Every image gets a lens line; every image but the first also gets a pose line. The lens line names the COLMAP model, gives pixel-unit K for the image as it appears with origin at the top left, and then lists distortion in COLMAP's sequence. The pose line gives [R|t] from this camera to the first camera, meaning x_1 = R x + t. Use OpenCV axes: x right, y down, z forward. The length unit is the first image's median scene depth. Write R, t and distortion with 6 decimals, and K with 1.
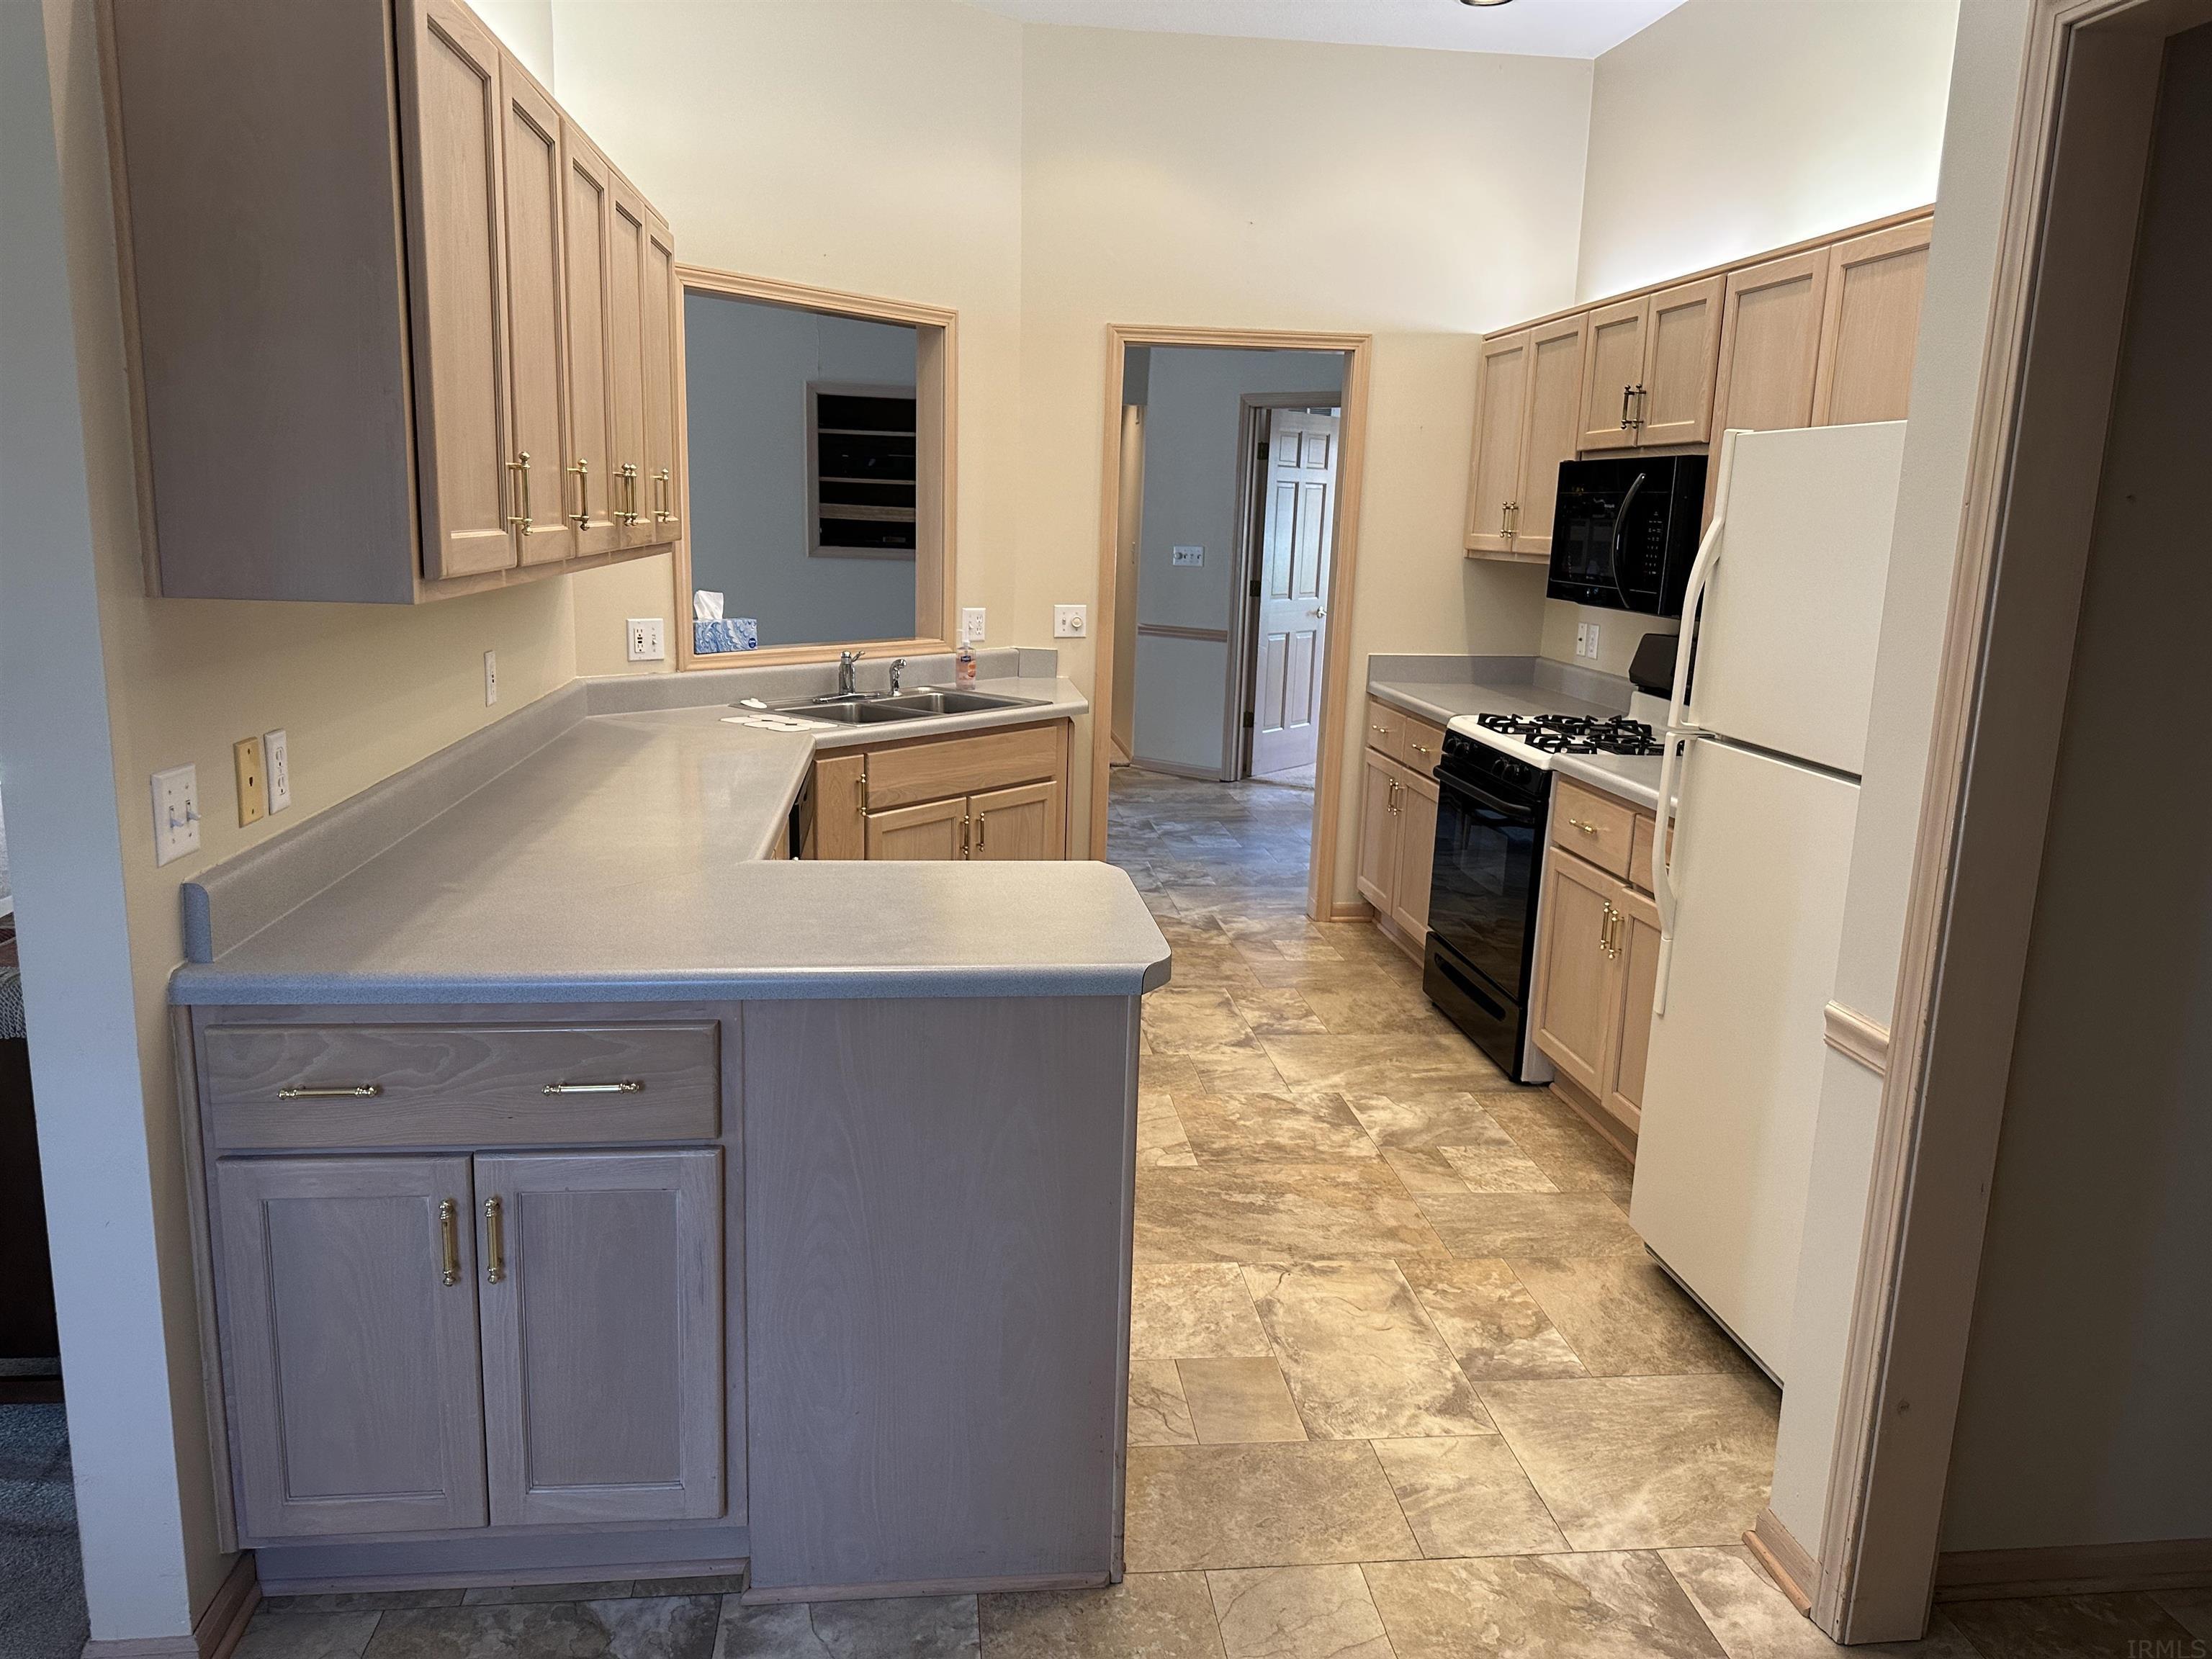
lens RADIAL K [[1541.6, 0, 1108.8], [0, 1541.6, 828.0], [0, 0, 1]] dist [0.086969, -0.119516]
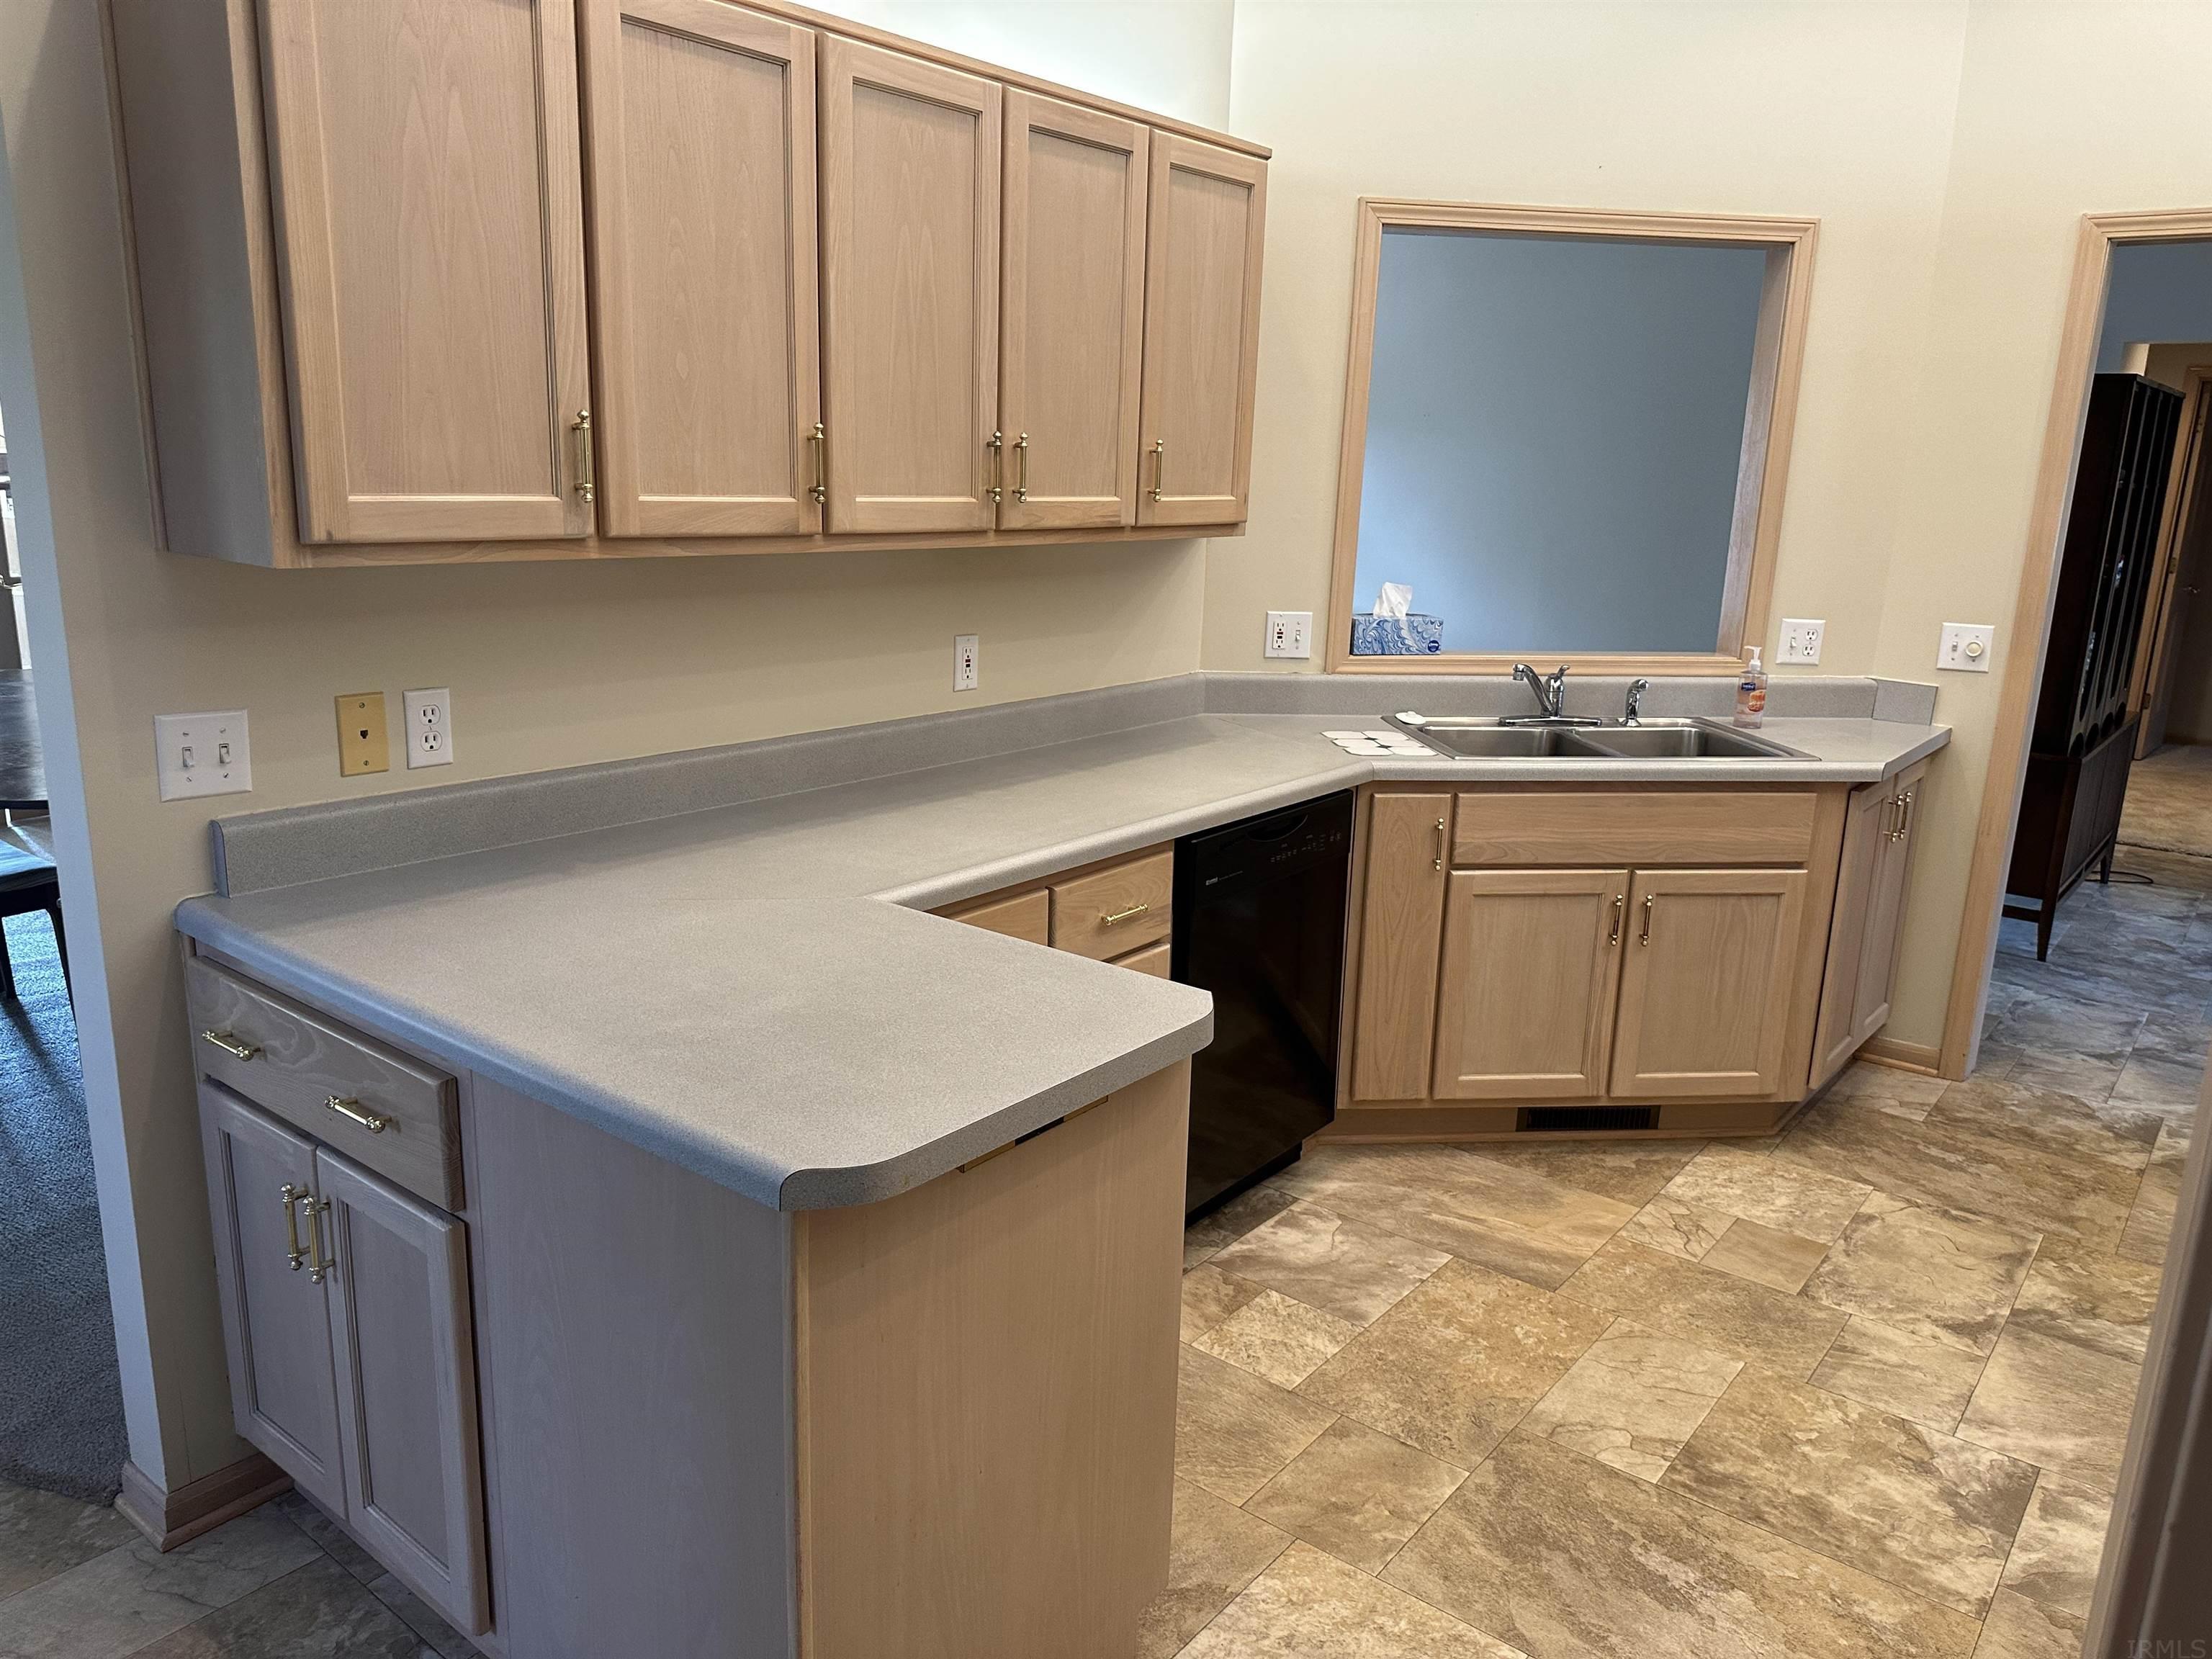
lens RADIAL K [[1541.6, 0, 1103.2], [0, 1541.6, 842.1], [0, 0, 1]] dist [0.086969, -0.119516]
pose [[0.702281, 0.160602, -0.693547, 0.258493], [-0.149903, 0.985739, 0.076473, -0.054684], [0.695938, 0.050259, 0.716341, 0.290783]]
